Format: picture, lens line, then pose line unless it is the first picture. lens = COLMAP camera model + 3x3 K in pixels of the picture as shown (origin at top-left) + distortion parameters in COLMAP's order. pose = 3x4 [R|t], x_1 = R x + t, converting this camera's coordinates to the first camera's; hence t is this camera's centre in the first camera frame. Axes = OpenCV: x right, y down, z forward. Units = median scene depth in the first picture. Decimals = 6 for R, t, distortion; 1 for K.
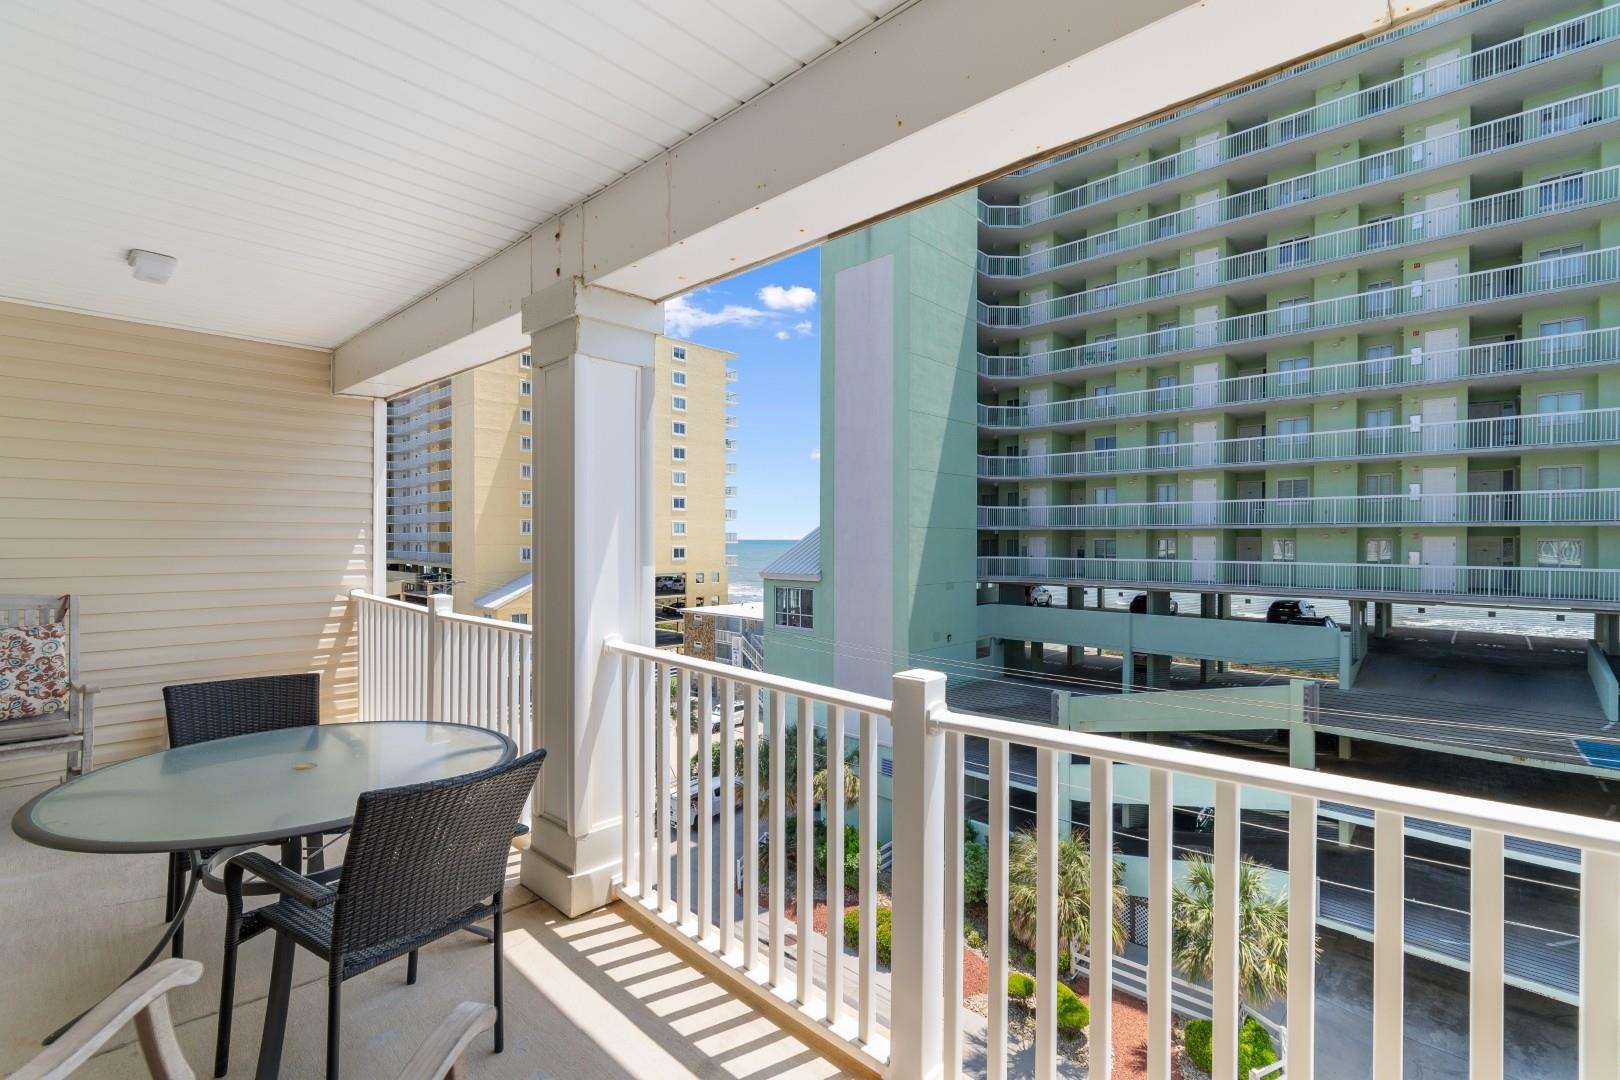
lens RADIAL K [[711.0, 0, 815.2], [0, 711.0, 536.4], [0, 0, 1]] dist [0.004726, -0.002779]
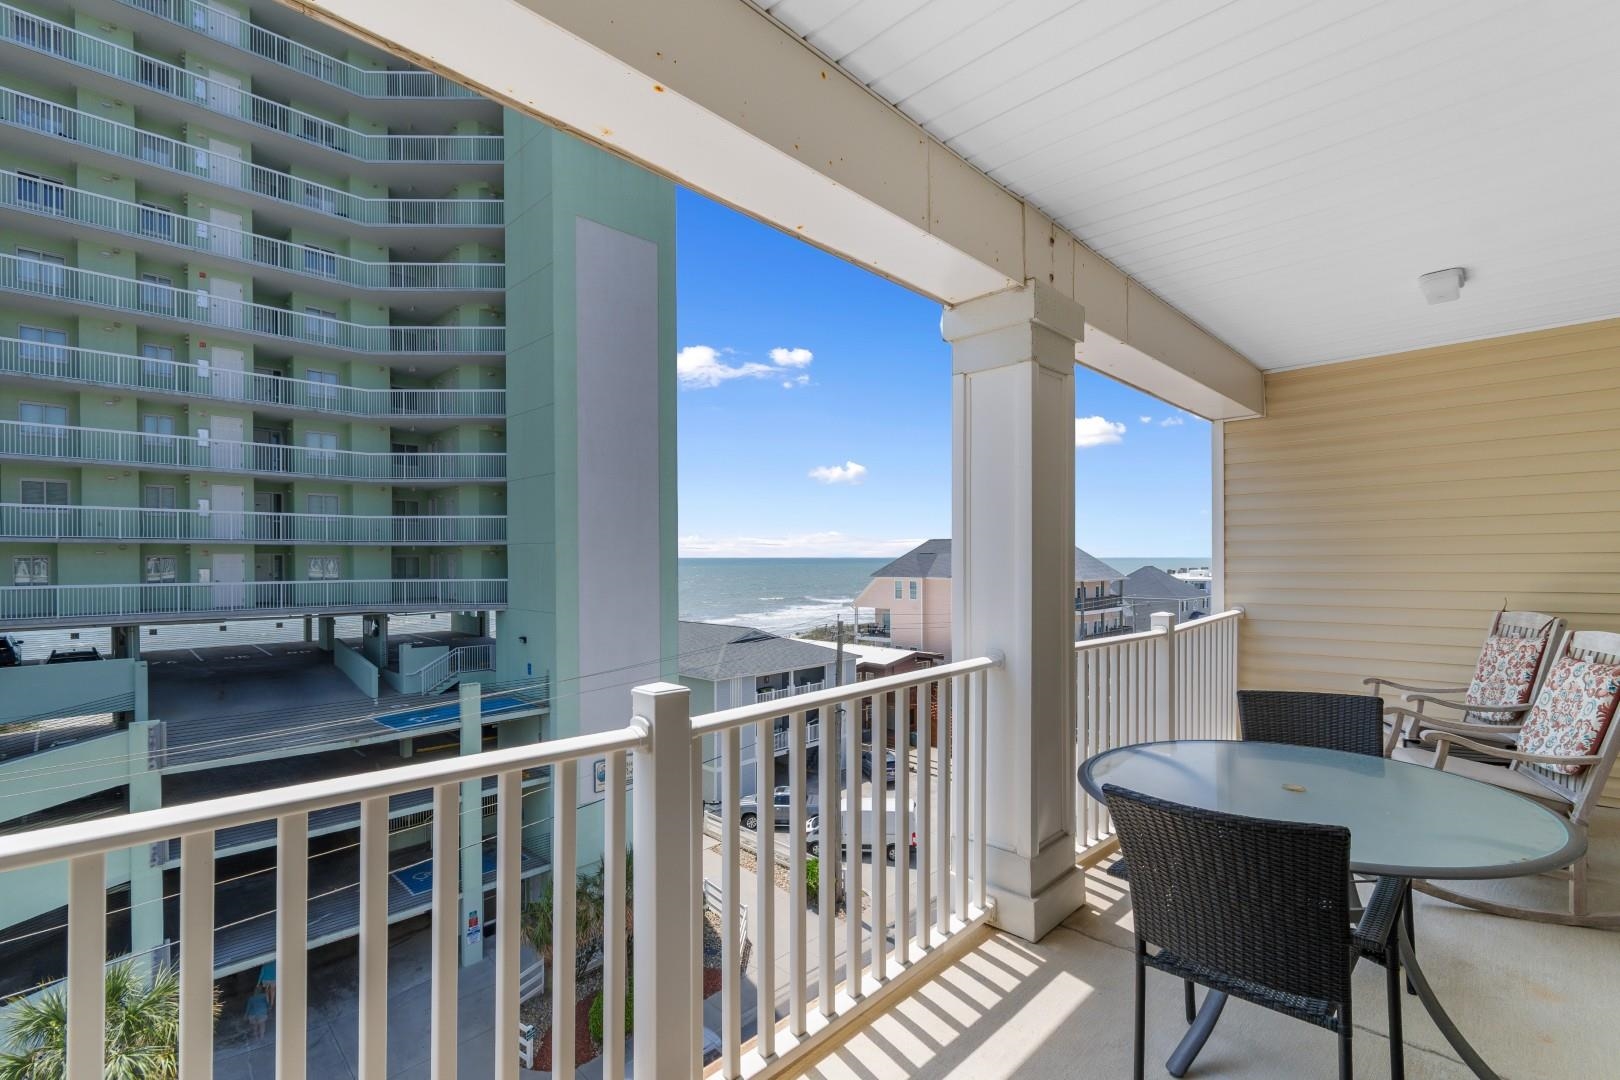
lens RADIAL K [[743.4, 0, 814.9], [0, 743.4, 554.3], [0, 0, 1]] dist [0.002615, -0.000083]
pose [[0.023070, 0.002031, 0.999732, -0.162751], [-0.002843, 0.999994, -0.001966, 0.000471], [-0.999730, -0.002797, 0.023076, 0.149186]]
